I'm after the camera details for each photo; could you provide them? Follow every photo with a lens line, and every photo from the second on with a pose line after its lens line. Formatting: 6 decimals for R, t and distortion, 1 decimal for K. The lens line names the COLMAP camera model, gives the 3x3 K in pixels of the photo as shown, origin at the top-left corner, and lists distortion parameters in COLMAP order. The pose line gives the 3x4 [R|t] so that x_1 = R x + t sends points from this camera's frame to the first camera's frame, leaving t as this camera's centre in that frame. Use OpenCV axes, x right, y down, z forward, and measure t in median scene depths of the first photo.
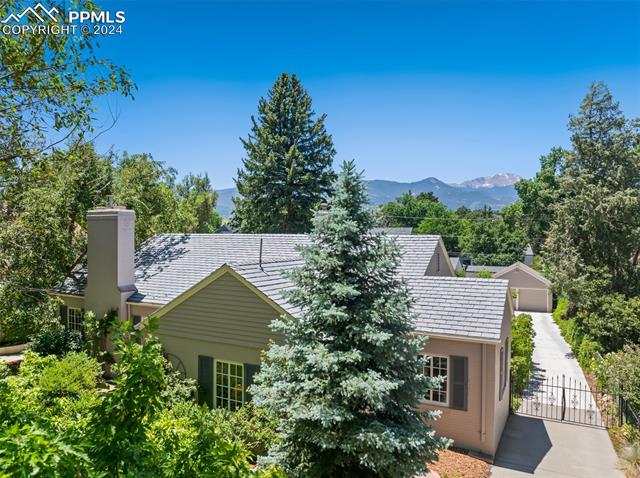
lens RADIAL K [[462.4, 0, 320.0], [0, 462.4, 239.0], [0, 0, 1]] dist [-0.040855, 0.004078]
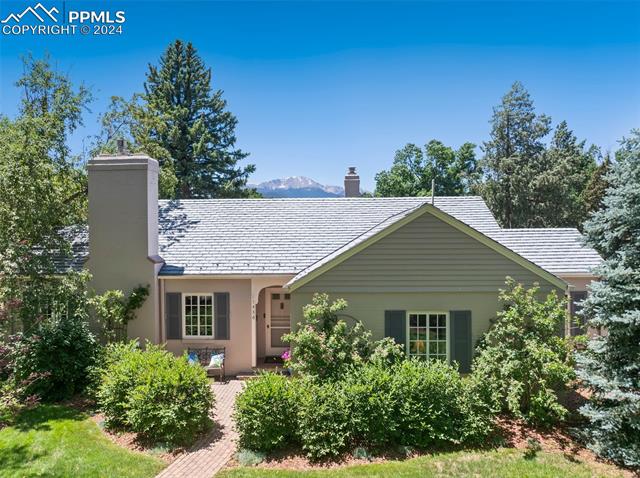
lens RADIAL K [[462.4, 0, 320.0], [0, 462.4, 239.0], [0, 0, 1]] dist [-0.040855, 0.004078]
pose [[0.908163, -0.015331, 0.418336, -0.372149], [0.015507, 0.999875, 0.002979, 0.056697], [-0.418329, 0.003782, 0.908288, 0.129534]]
